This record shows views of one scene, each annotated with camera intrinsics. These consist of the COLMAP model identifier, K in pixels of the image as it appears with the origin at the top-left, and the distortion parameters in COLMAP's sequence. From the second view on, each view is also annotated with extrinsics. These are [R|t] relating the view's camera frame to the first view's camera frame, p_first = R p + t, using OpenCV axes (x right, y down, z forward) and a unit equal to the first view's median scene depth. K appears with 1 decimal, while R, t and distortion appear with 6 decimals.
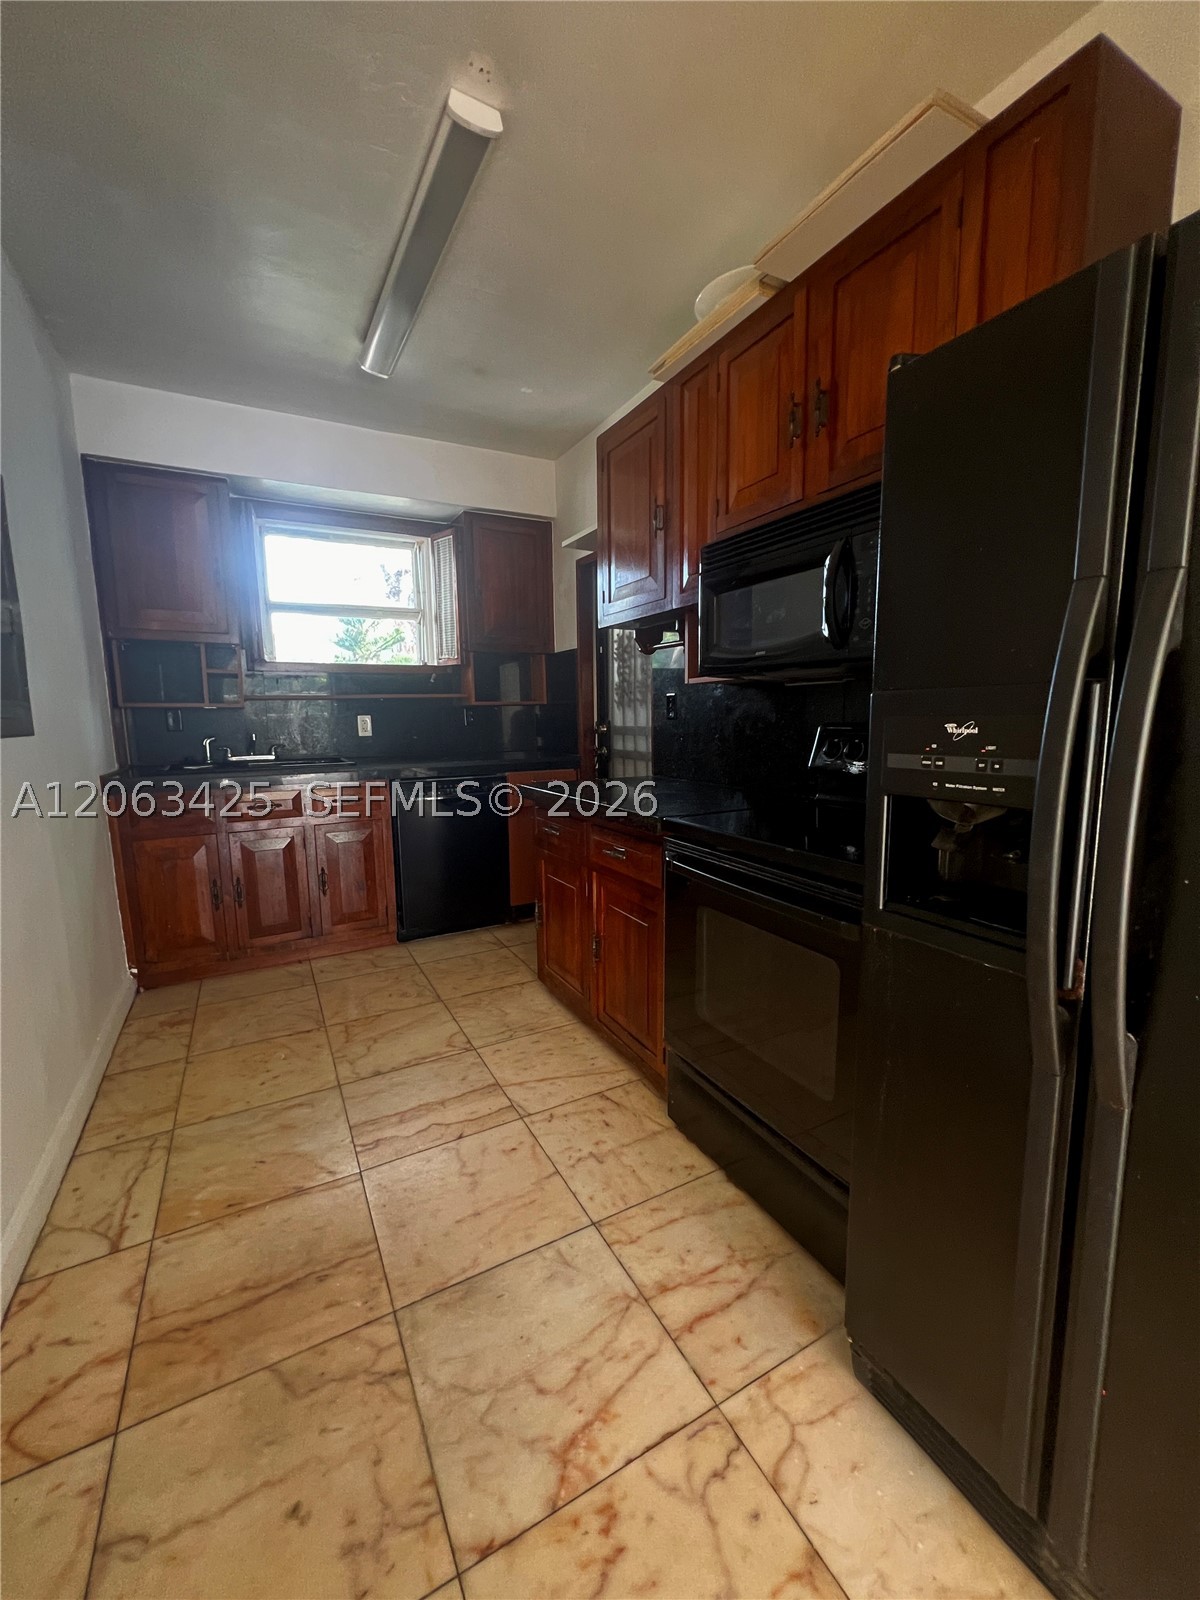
lens RADIAL K [[643.6, 0, 595.2], [0, 643.6, 798.7], [0, 0, 1]] dist [0.002173, -0.000686]
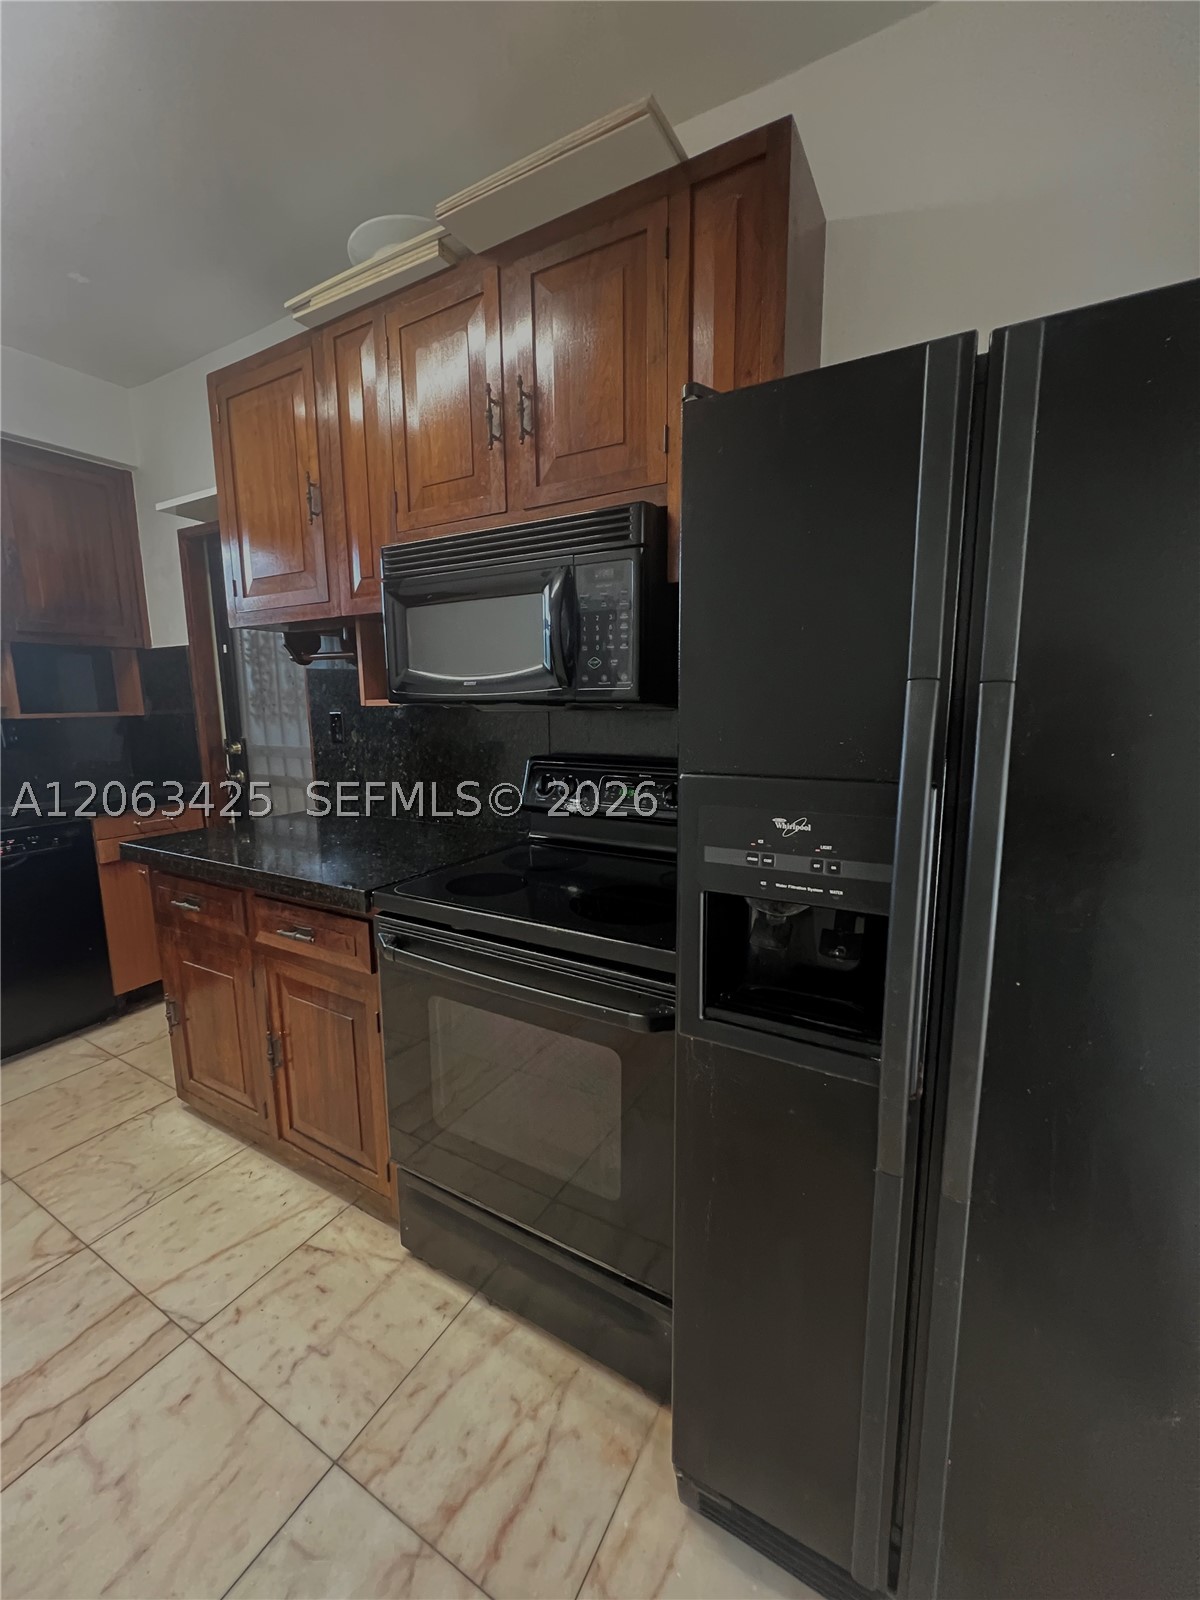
lens RADIAL K [[639.8, 0, 601.5], [0, 639.8, 803.0], [0, 0, 1]] dist [-0.003047, 0.000110]
pose [[0.845780, -0.078085, 0.527787, -0.052938], [0.066069, 0.996947, 0.041621, -0.080581], [-0.529425, -0.000331, 0.848357, 0.158628]]
